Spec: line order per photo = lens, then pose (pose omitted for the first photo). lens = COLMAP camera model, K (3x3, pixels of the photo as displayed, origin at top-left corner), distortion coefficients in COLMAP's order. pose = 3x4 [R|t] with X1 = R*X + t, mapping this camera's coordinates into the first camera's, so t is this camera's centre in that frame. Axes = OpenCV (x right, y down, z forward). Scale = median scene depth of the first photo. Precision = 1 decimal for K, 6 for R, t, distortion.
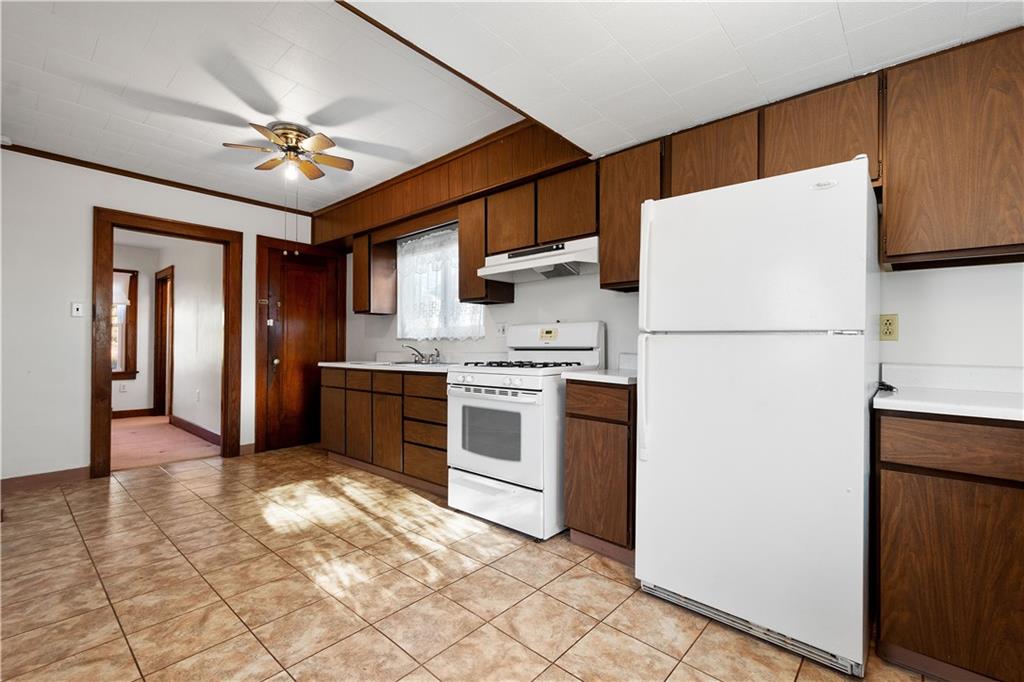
lens RADIAL K [[448.1, 0, 512.0], [0, 448.1, 341.0], [0, 0, 1]] dist [0.011582, 0.000098]
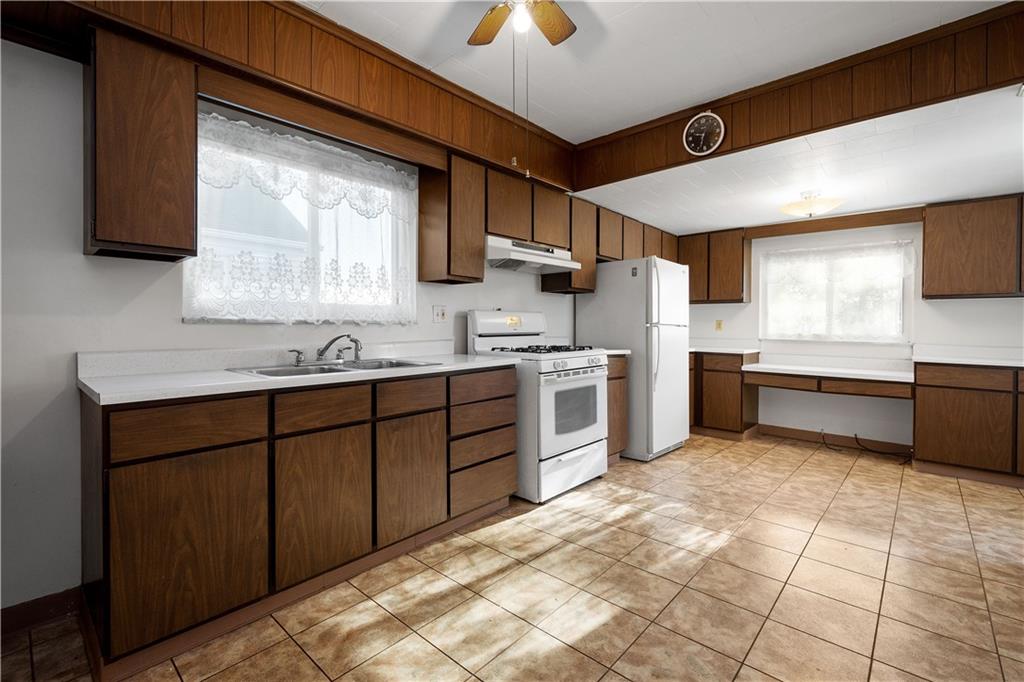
lens RADIAL K [[466.0, 0, 499.7], [0, 466.0, 330.9], [0, 0, 1]] dist [0.009704, -0.000147]
pose [[0.014102, -0.009260, 0.999858, -1.188478], [-0.008515, 0.999920, 0.009381, -0.002667], [-0.999864, -0.008646, 0.014022, 1.141430]]
